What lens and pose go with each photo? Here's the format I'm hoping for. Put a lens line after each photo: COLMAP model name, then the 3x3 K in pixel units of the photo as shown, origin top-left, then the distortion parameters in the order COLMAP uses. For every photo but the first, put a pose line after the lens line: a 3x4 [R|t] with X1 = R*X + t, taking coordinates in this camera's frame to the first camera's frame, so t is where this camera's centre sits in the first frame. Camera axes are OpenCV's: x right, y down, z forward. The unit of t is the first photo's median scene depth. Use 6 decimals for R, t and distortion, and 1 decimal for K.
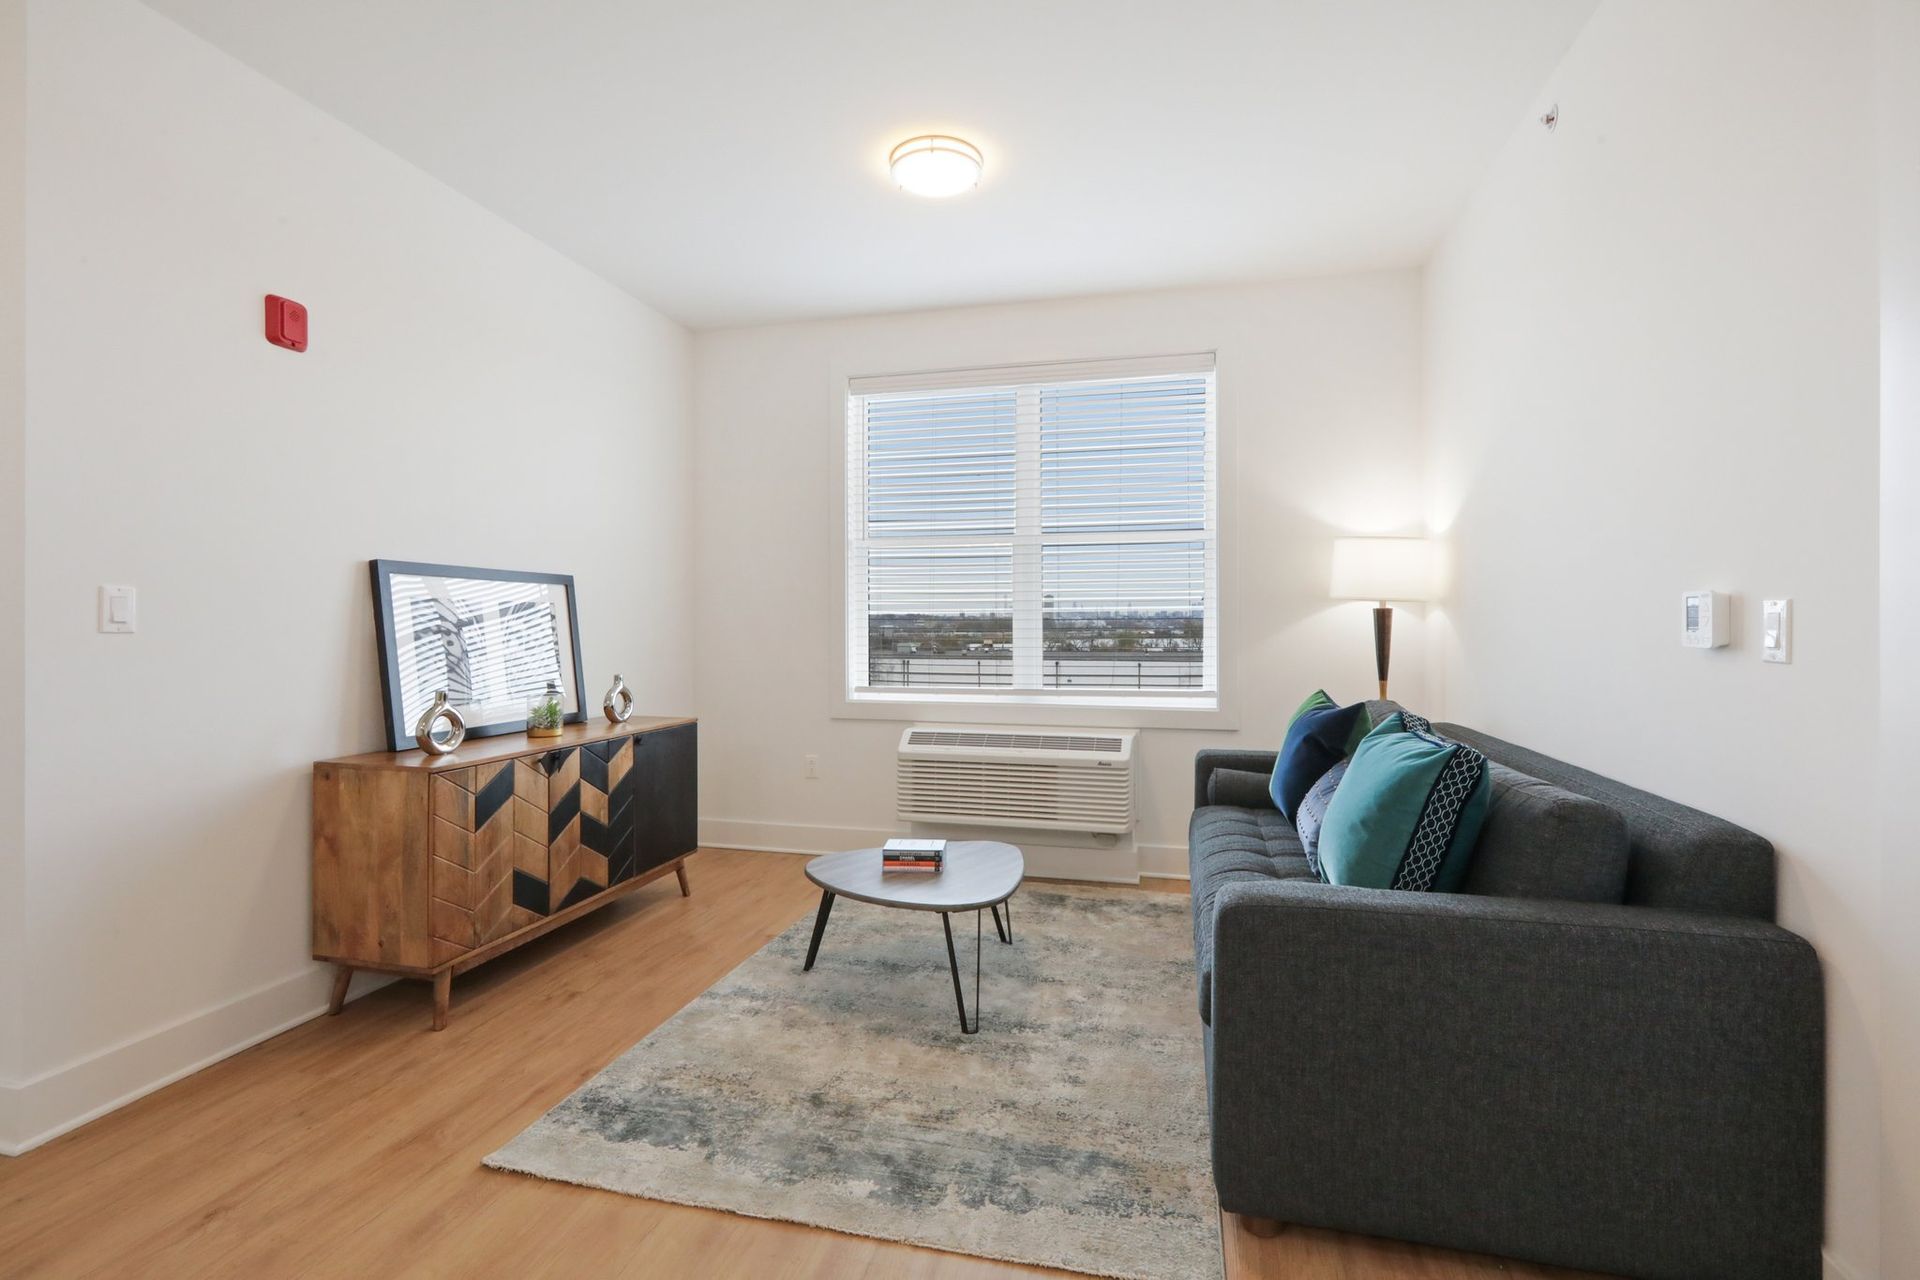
lens RADIAL K [[868.9, 0, 965.5], [0, 868.9, 626.0], [0, 0, 1]] dist [-0.003207, 0.002716]
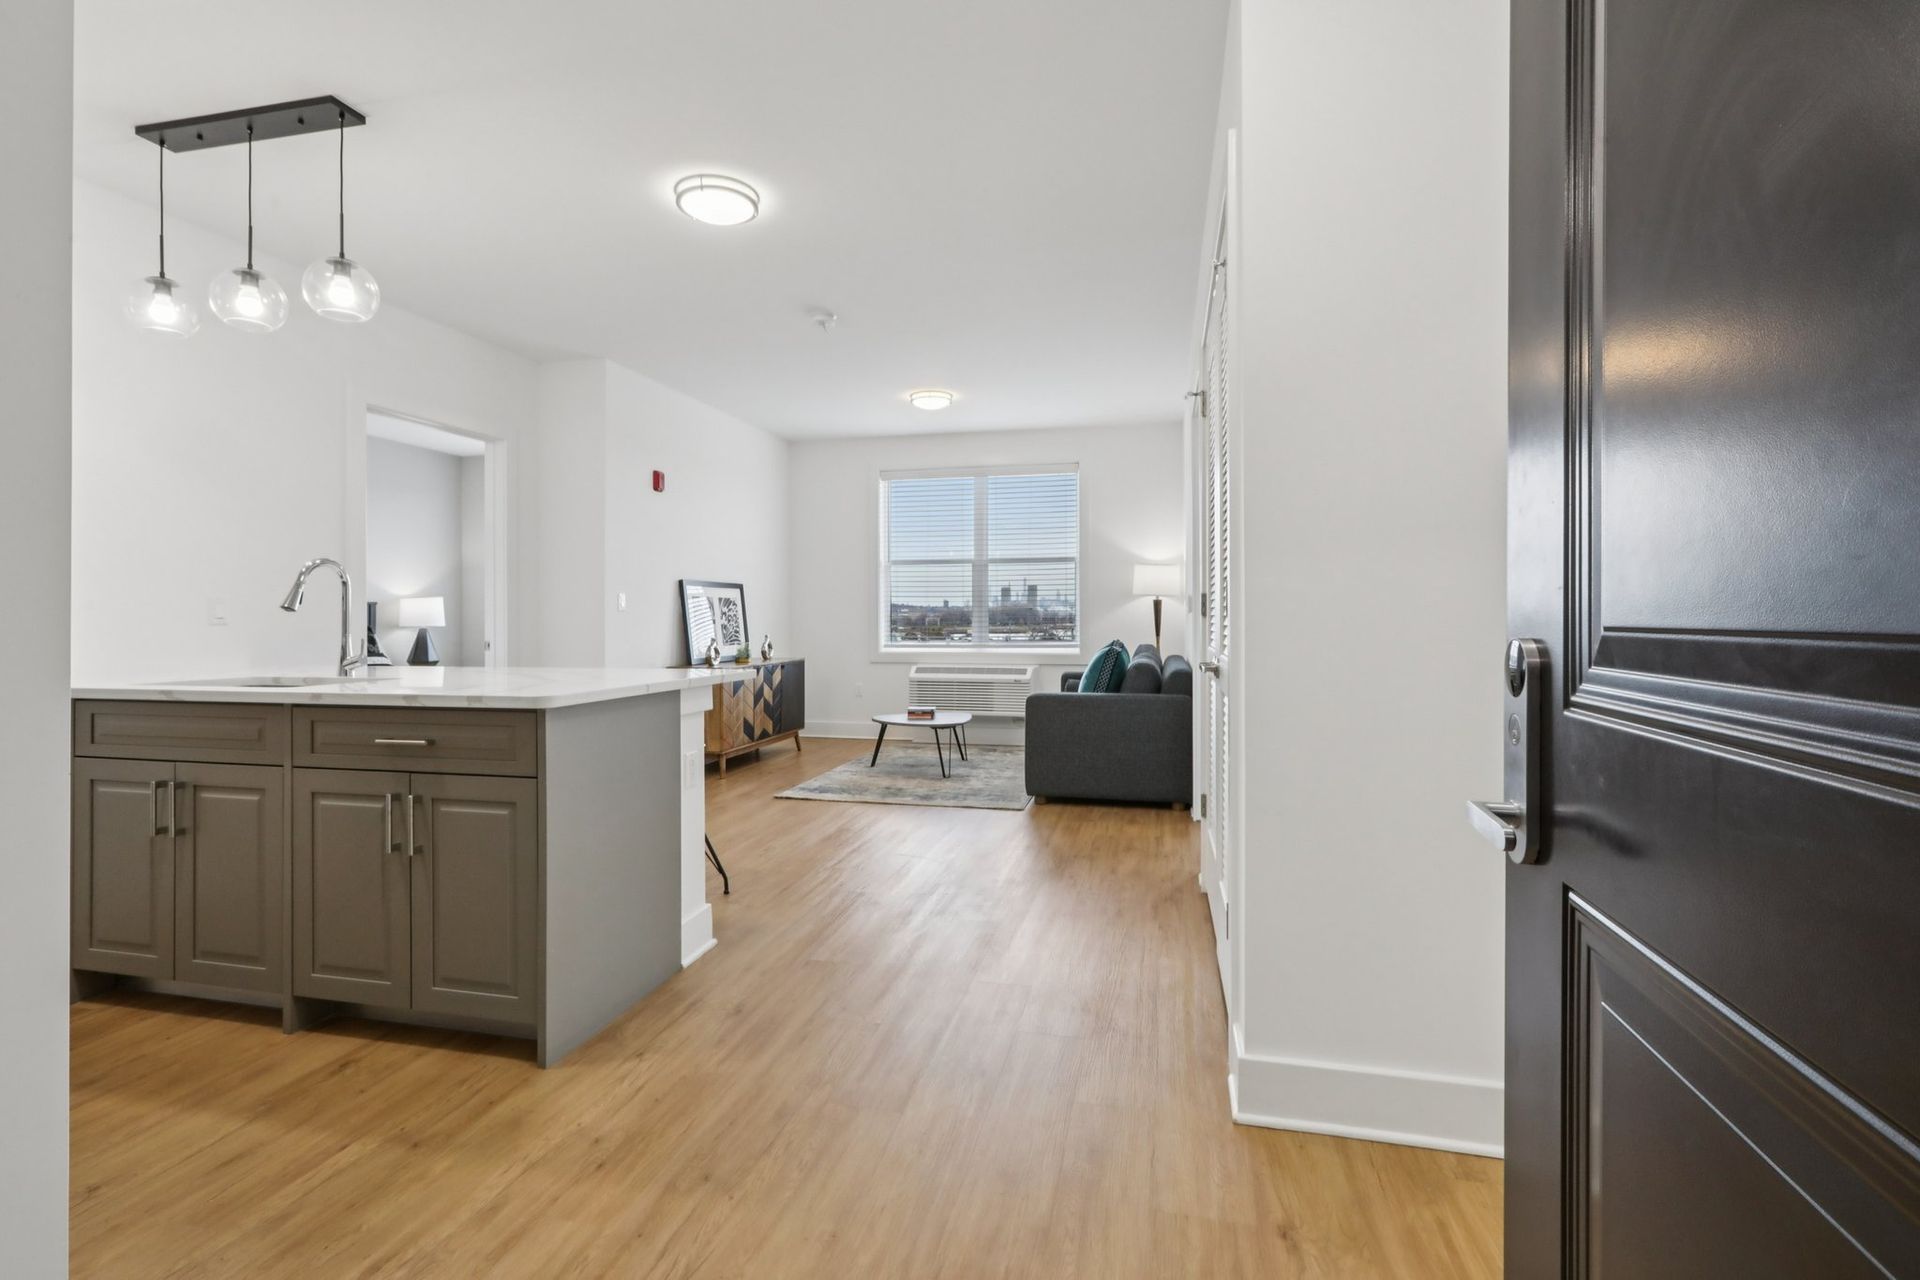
lens RADIAL K [[868.9, 0, 944.9], [0, 868.9, 613.4], [0, 0, 1]] dist [-0.003207, 0.002716]
pose [[0.999982, -0.002785, -0.005368, 0.014046], [0.002765, 0.999989, -0.003700, 0.021412], [0.005378, 0.003685, 0.999979, -1.264716]]
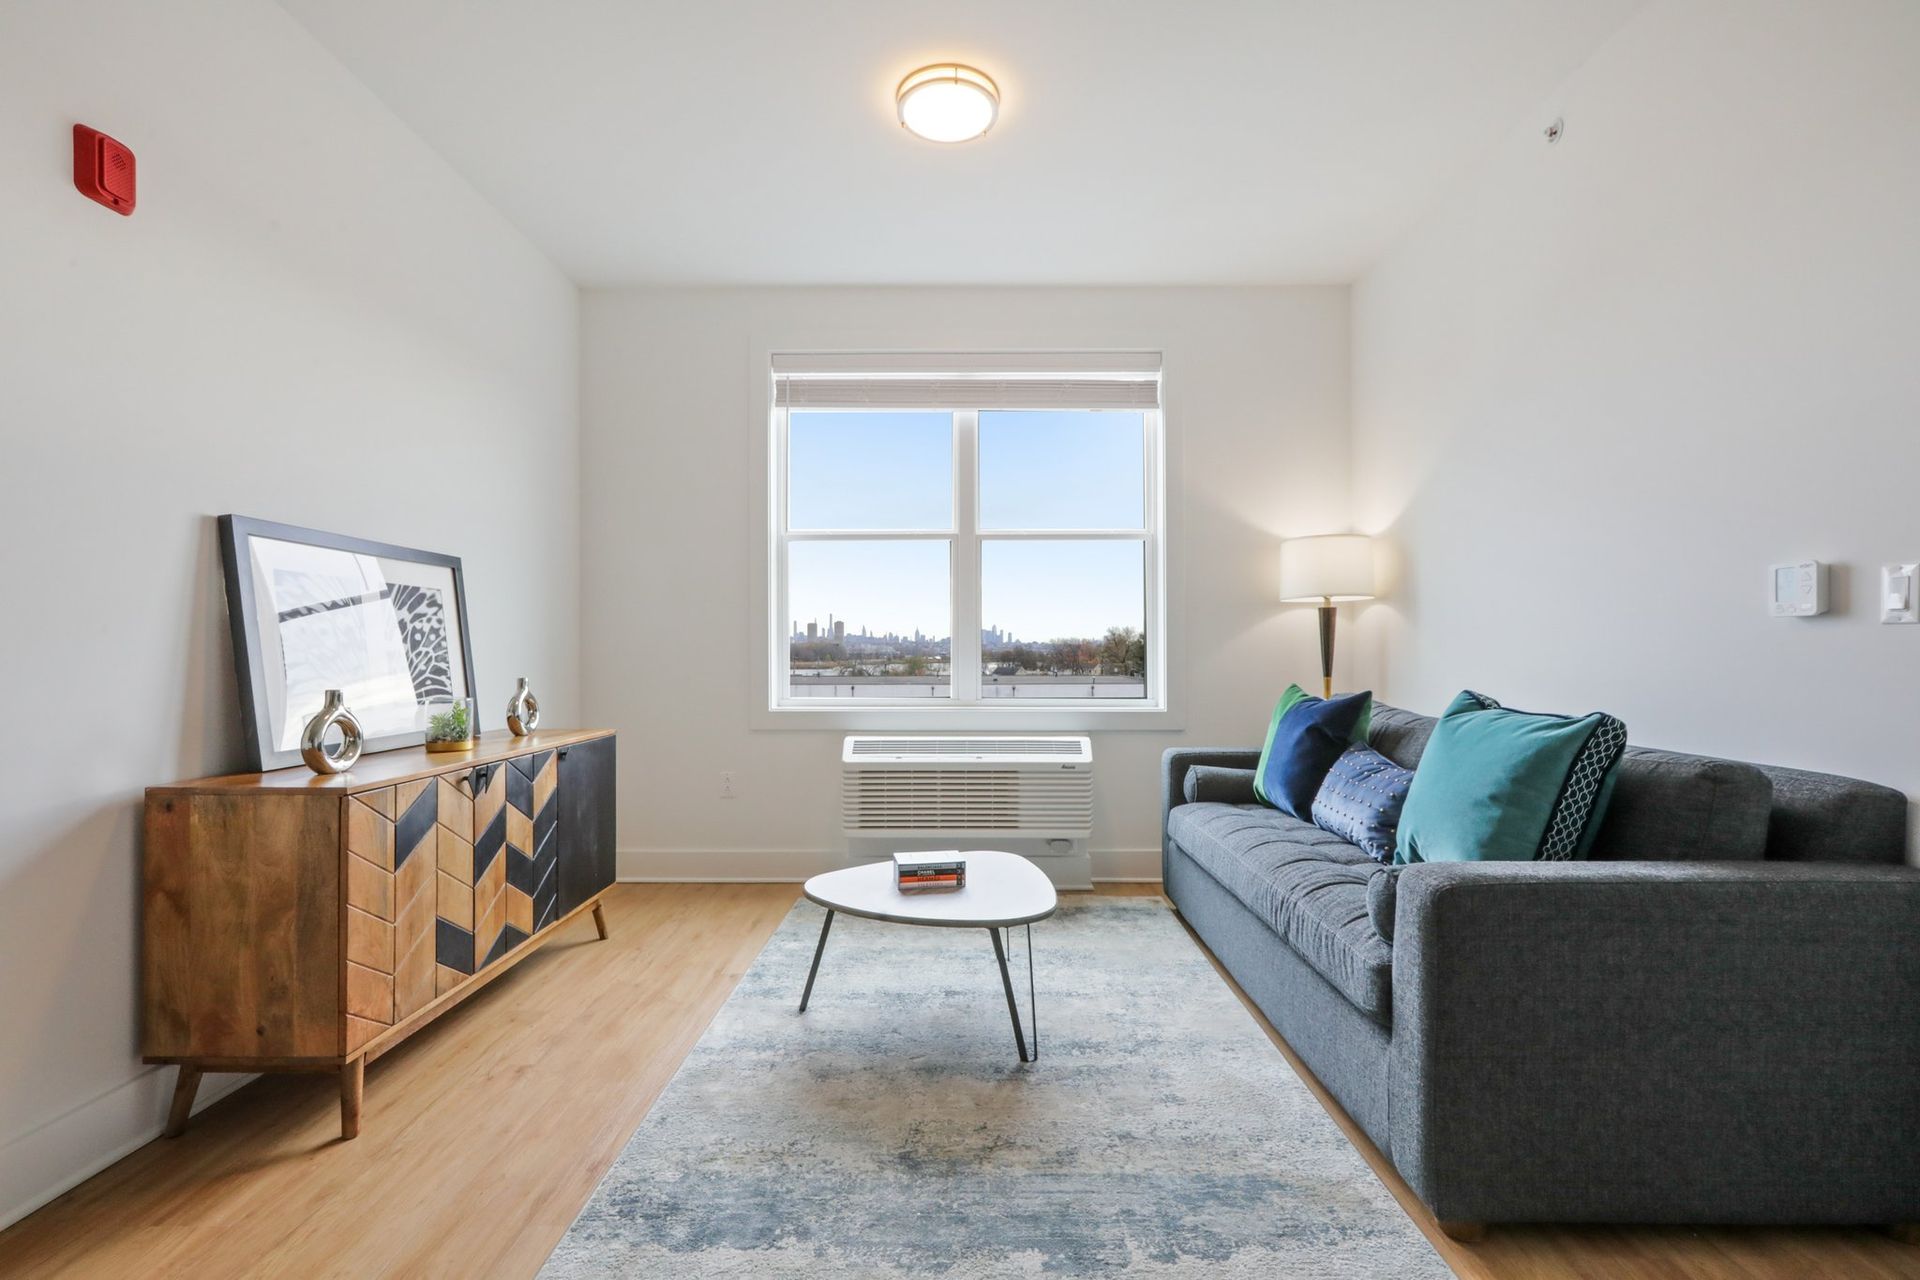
lens RADIAL K [[853.2, 0, 959.9], [0, 853.2, 651.5], [0, 0, 1]] dist [-0.003540, 0.002138]
pose [[0.972062, -0.001604, 0.234717, -0.245155], [0.001854, 0.999998, -0.000847, 0.042571], [-0.234715, 0.001259, 0.972063, 0.145594]]
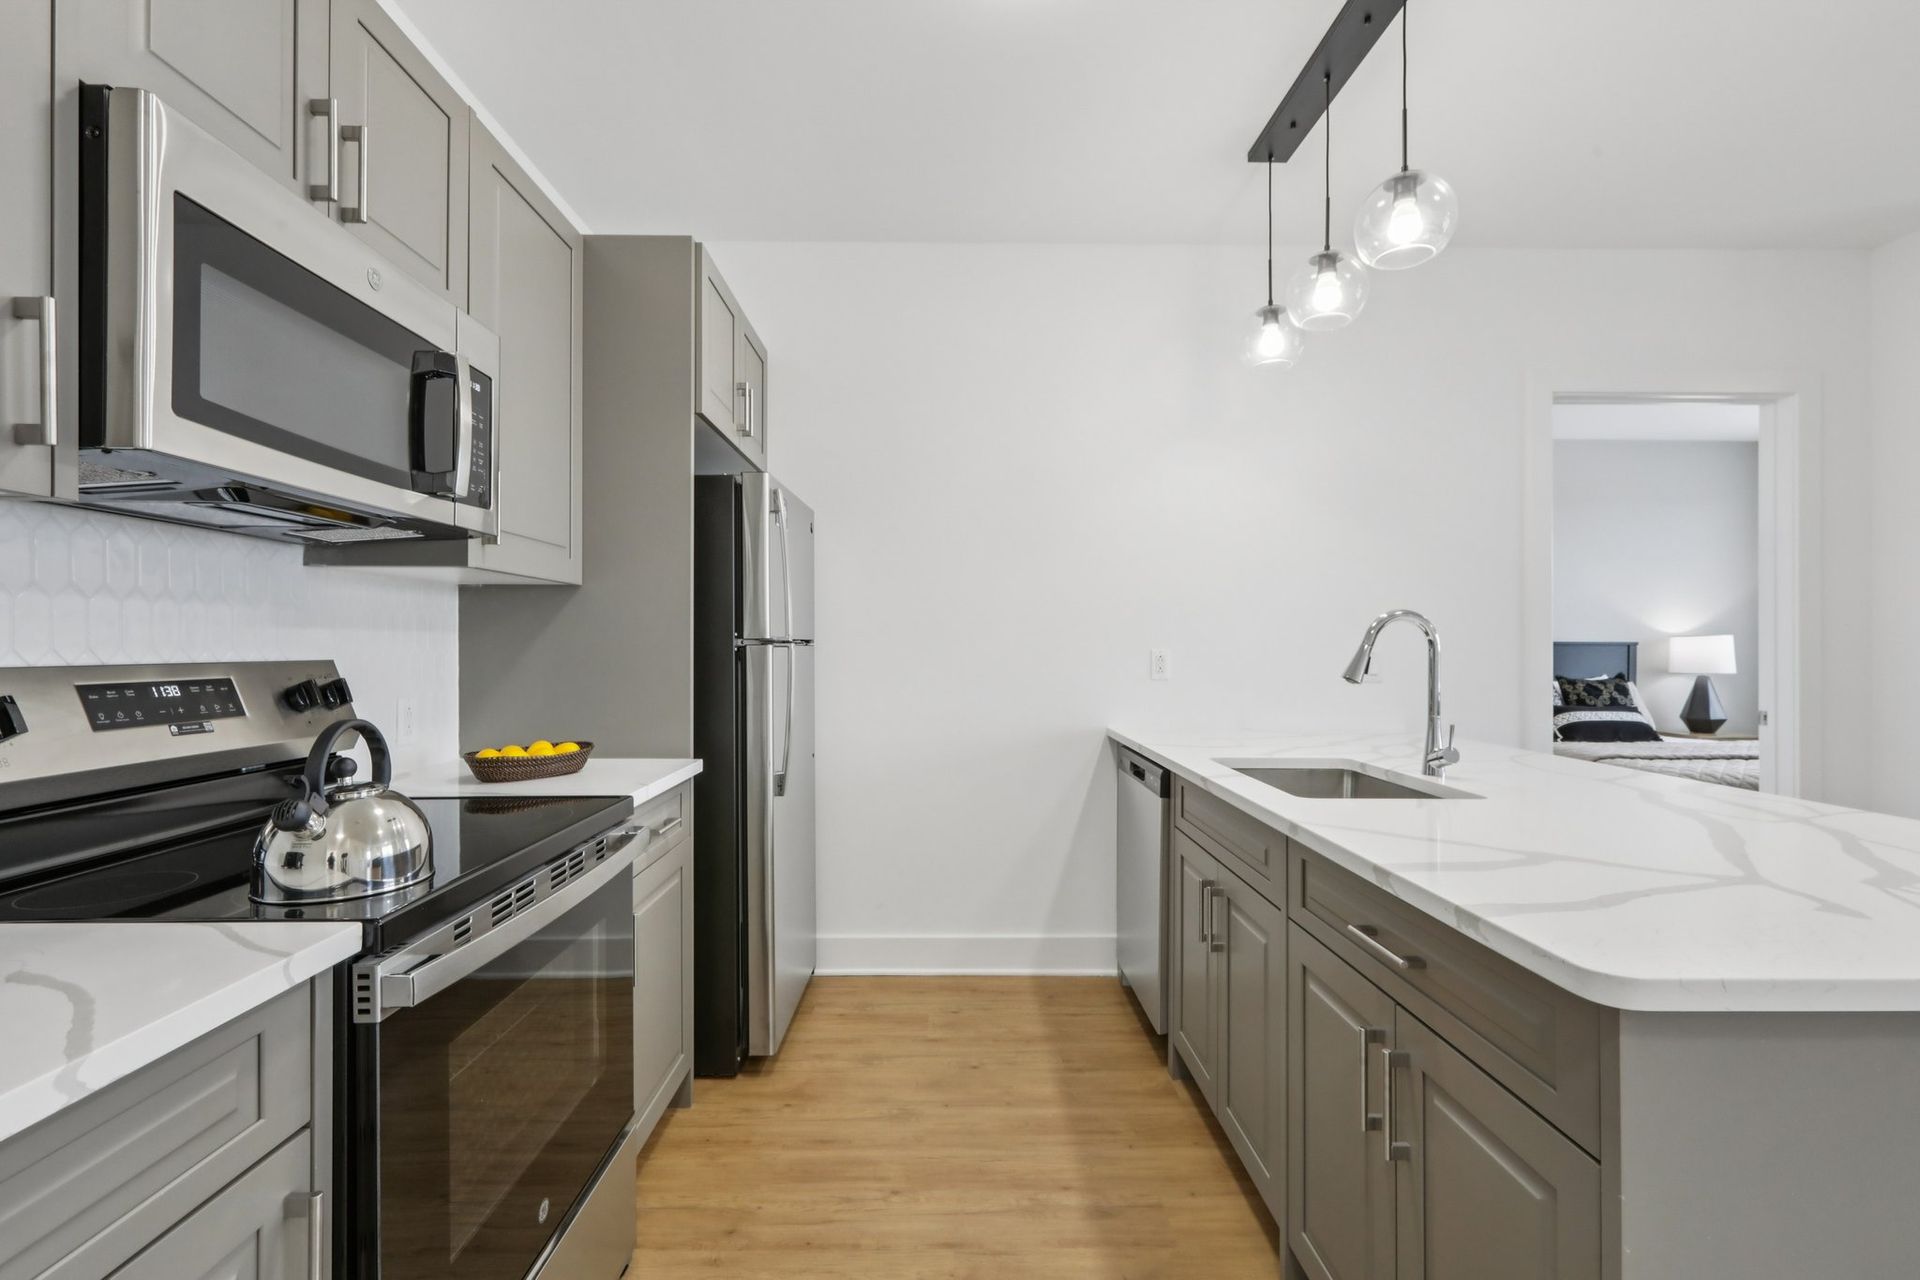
lens RADIAL K [[853.2, 0, 963.4], [0, 853.2, 641.9], [0, 0, 1]] dist [-0.003540, 0.002138]
pose [[0.260930, -0.002318, -0.965355, -0.124894], [-0.003179, 0.999990, -0.003260, -0.018518], [0.965353, 0.003920, 0.260920, -0.781408]]
